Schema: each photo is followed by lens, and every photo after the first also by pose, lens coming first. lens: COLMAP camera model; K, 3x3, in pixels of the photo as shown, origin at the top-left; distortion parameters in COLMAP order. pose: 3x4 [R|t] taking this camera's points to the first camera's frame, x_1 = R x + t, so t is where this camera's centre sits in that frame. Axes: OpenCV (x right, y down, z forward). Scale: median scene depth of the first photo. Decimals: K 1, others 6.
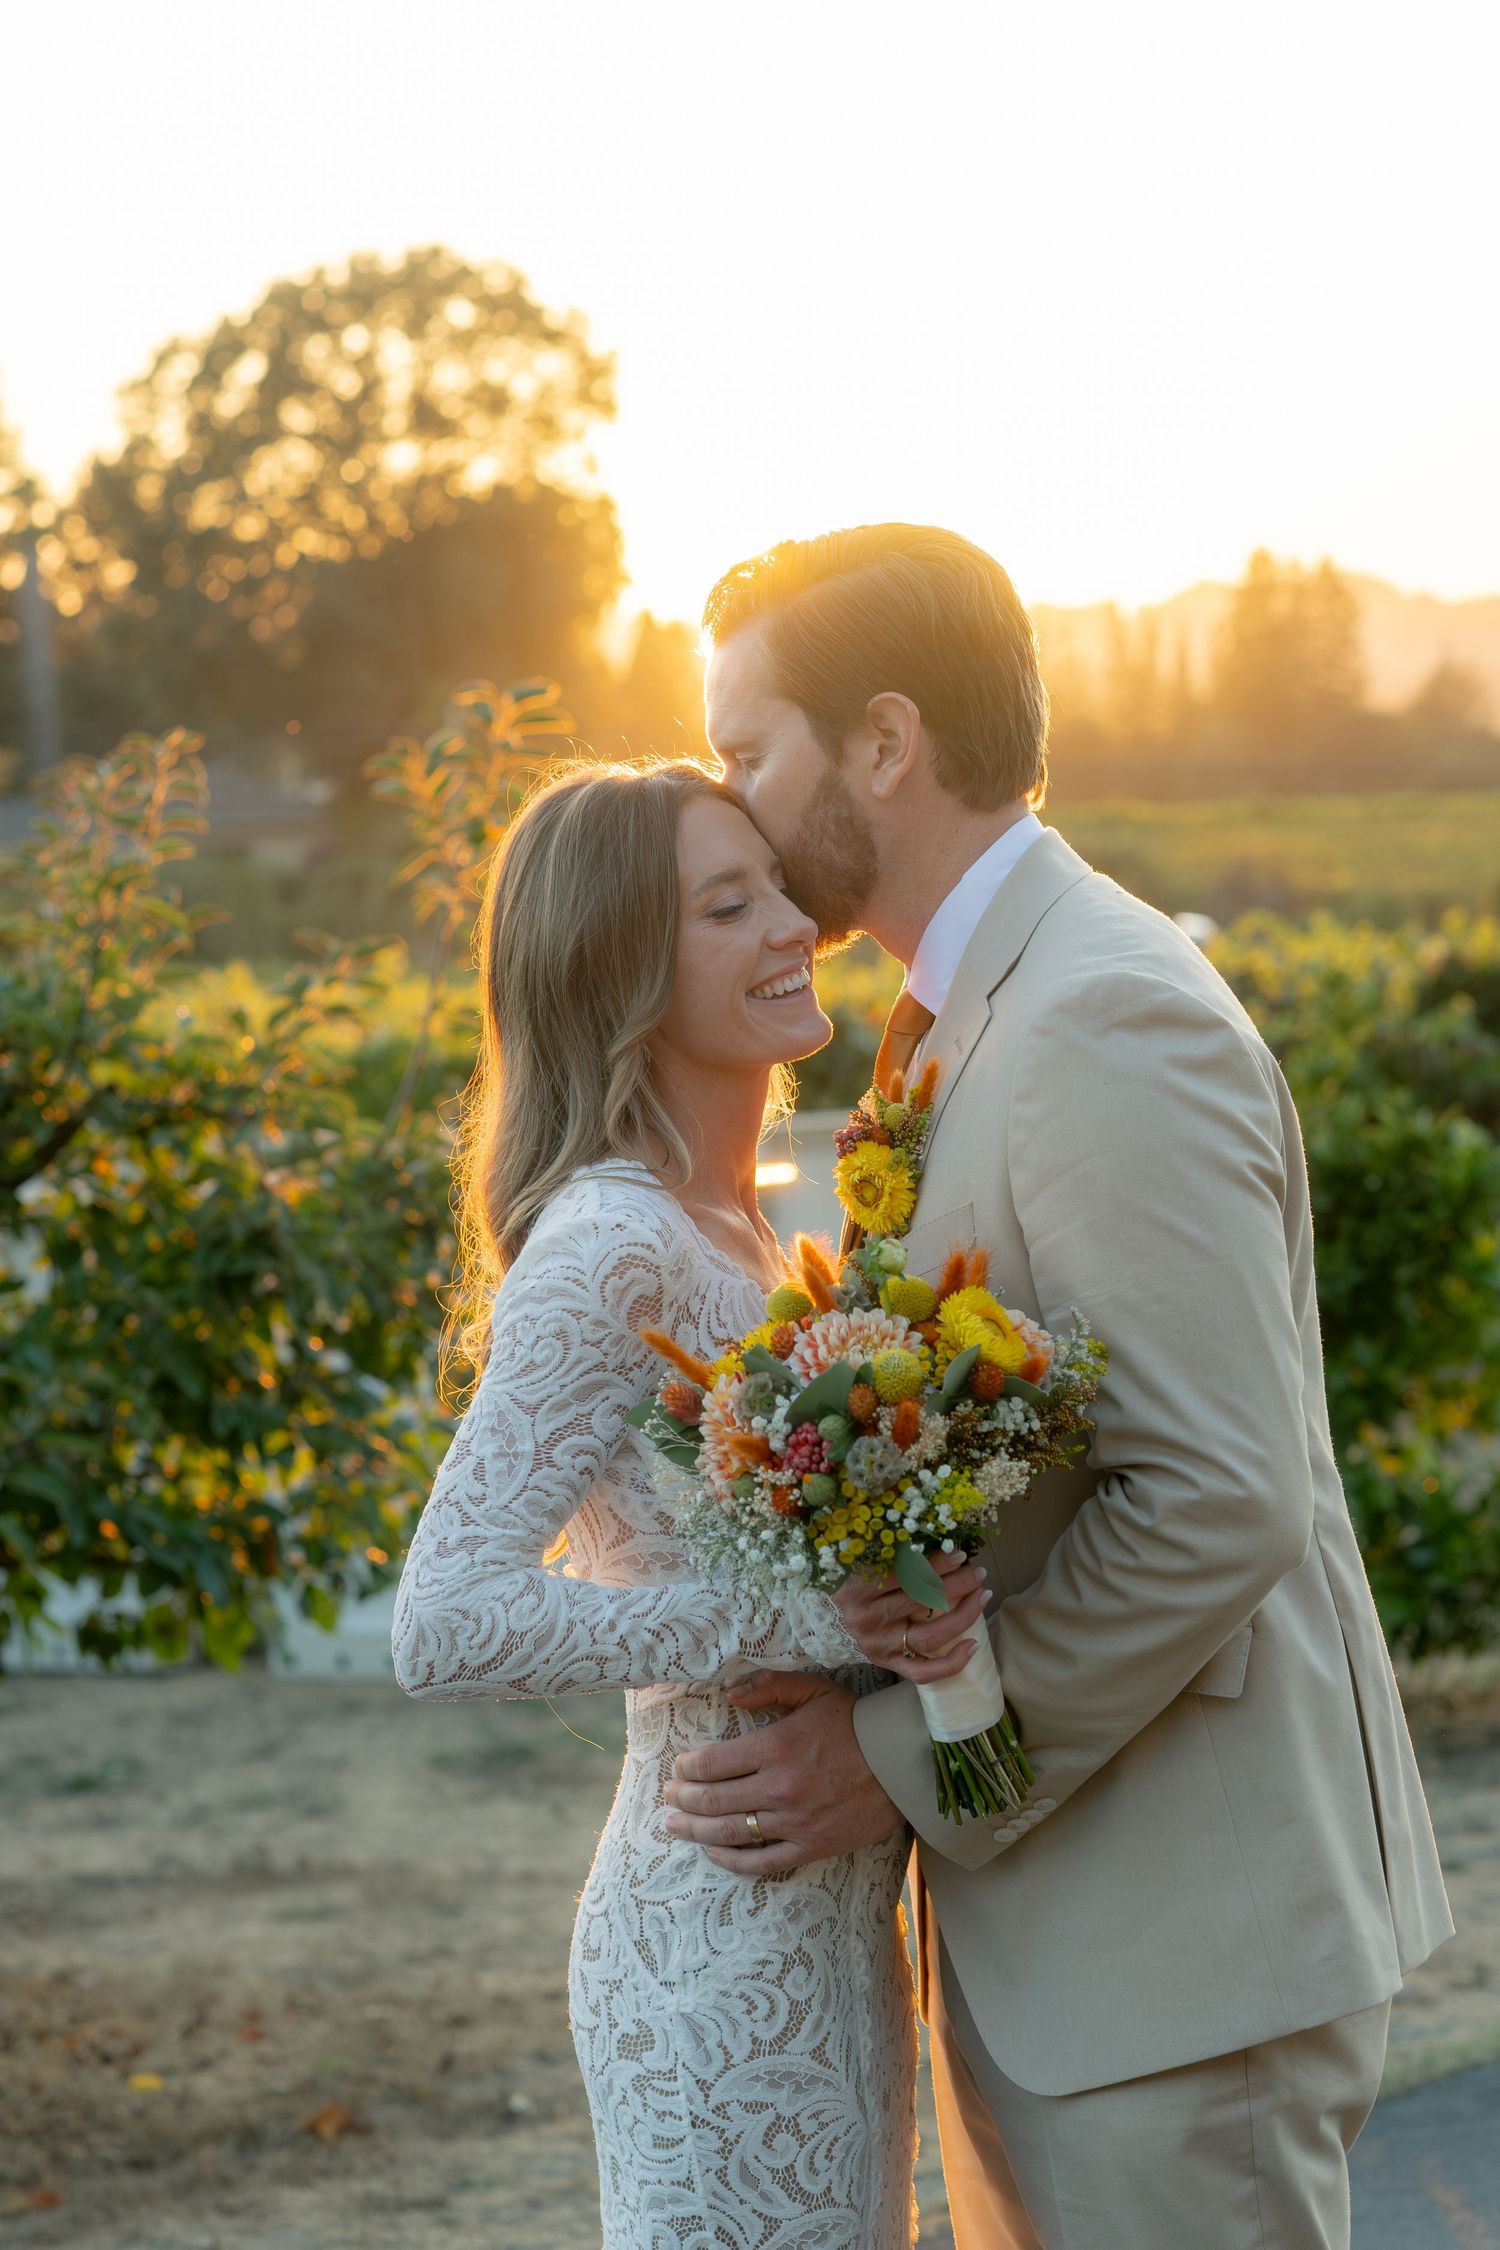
lens RADIAL K [[5347.2, 0, 748.9], [0, 5347.2, 1127.7], [0, 0, 1]] dist [0.042825, 0.000000]
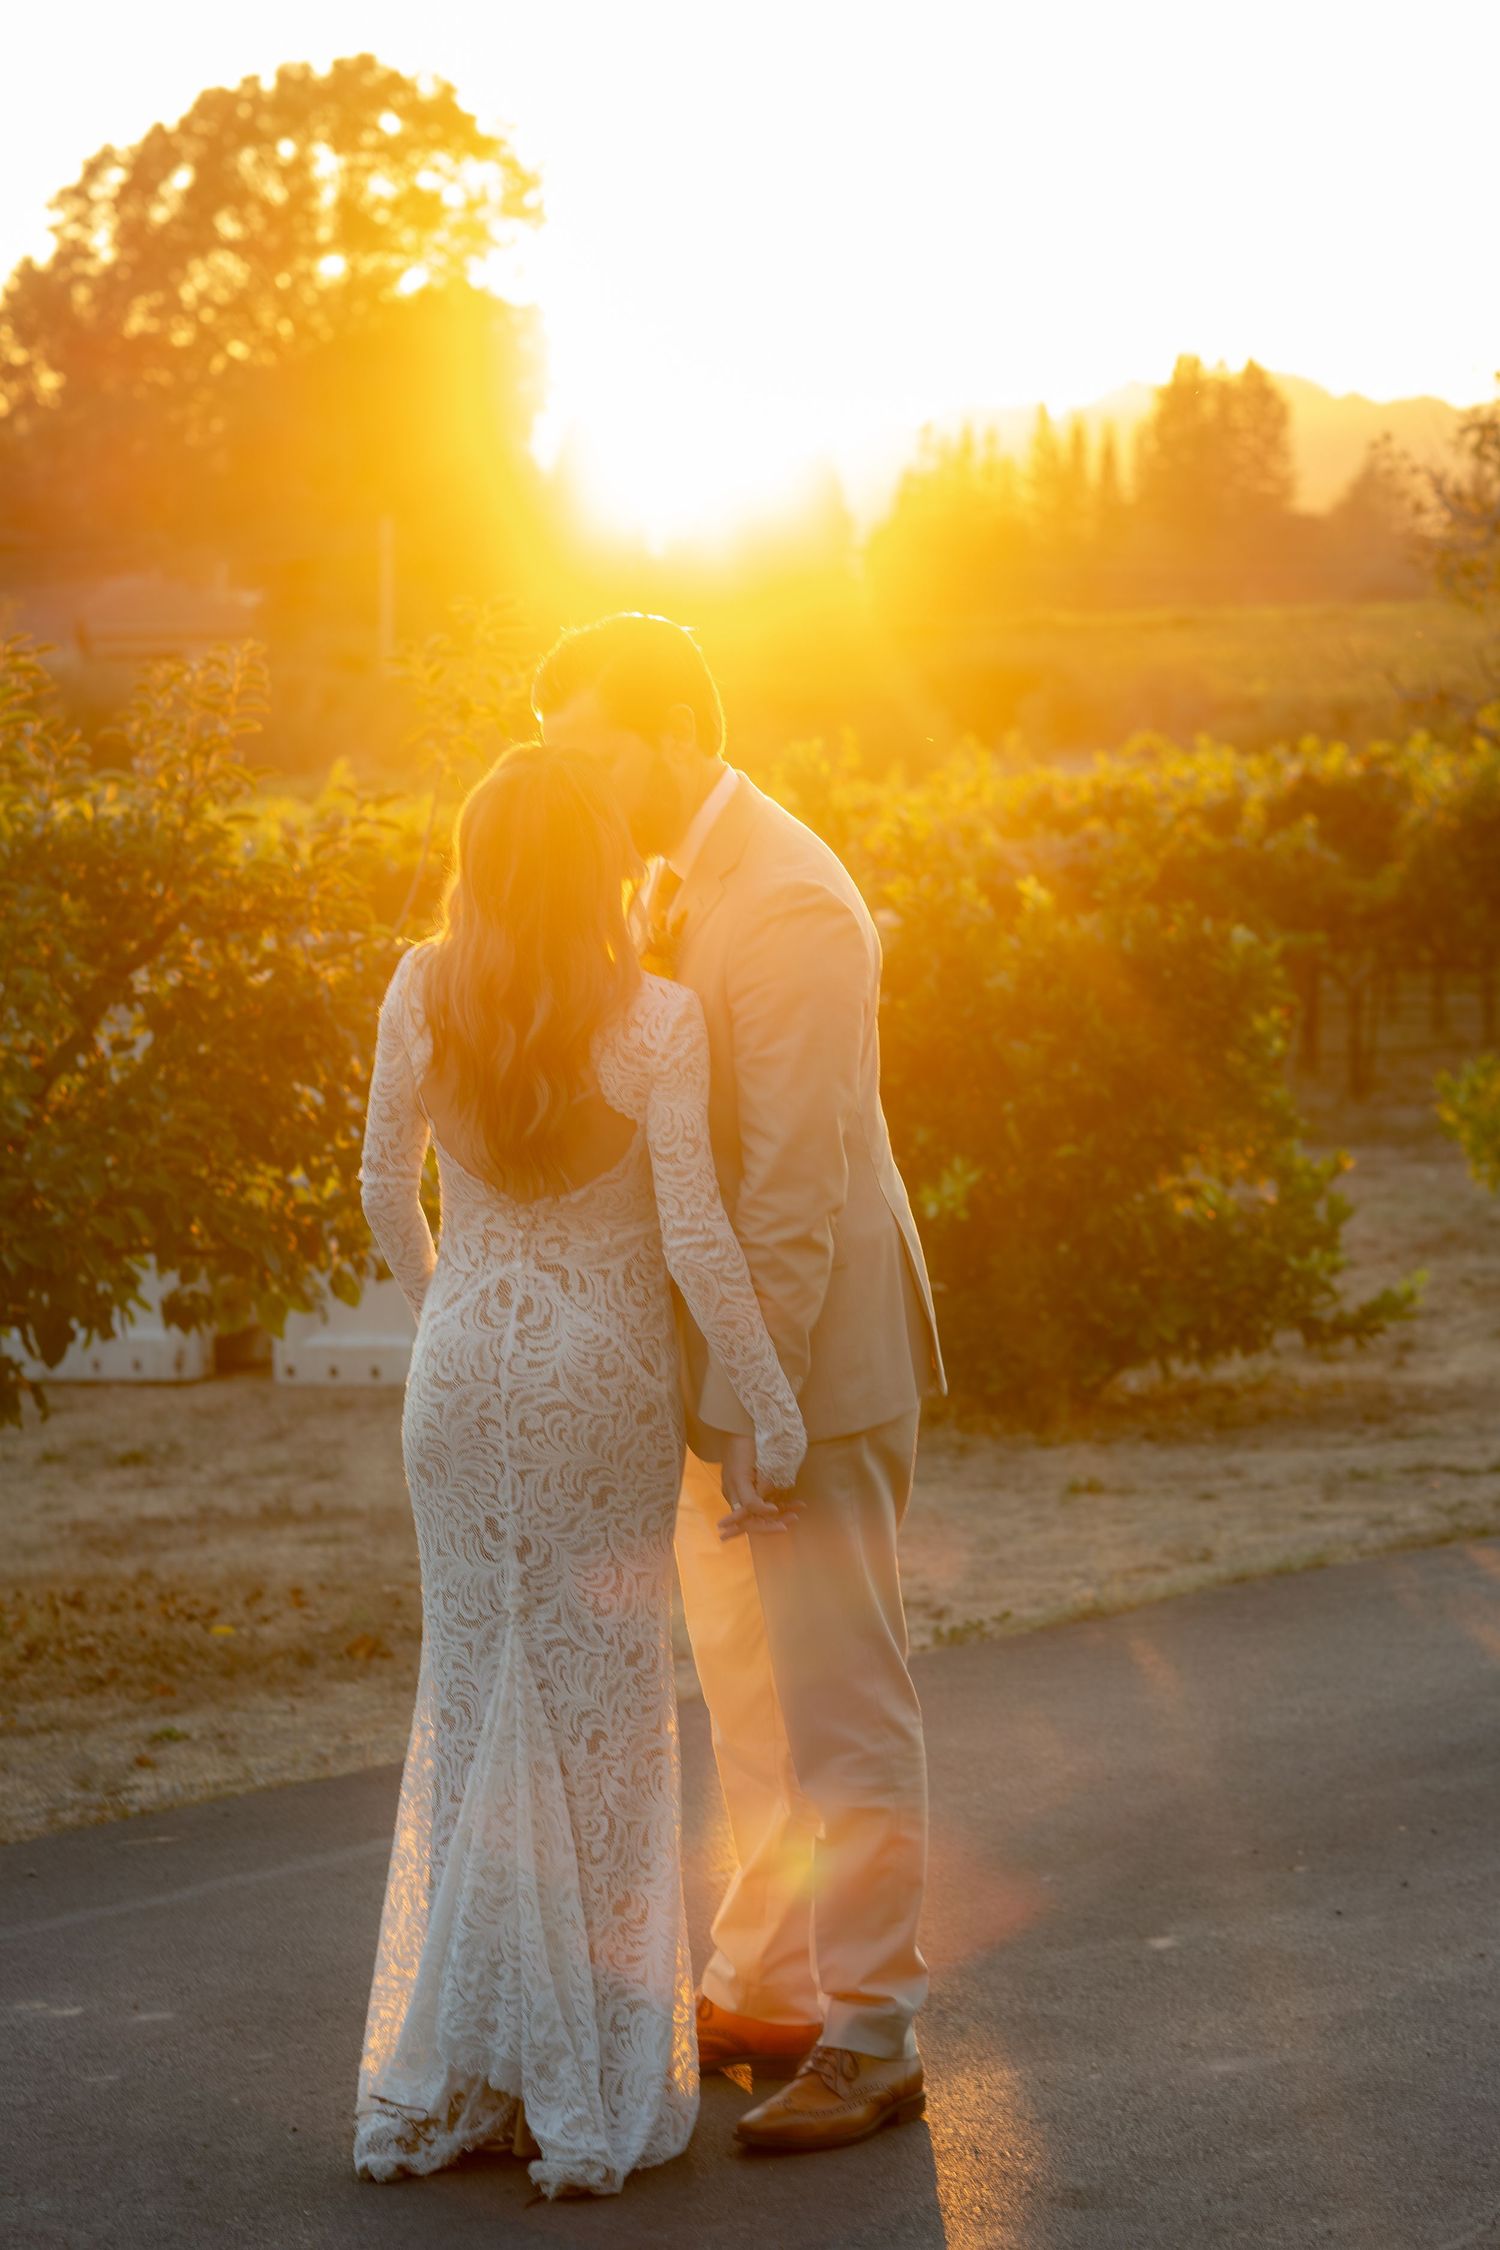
lens RADIAL K [[5347.2, 0, 731.8], [0, 5347.2, 1118.2], [0, 0, 1]] dist [0.042825, 0.000000]
pose [[0.999948, -0.000263, 0.010243, 0.002291], [-0.000094, 0.999392, 0.034858, 0.000474], [-0.010246, -0.034857, 0.999340, -0.287684]]
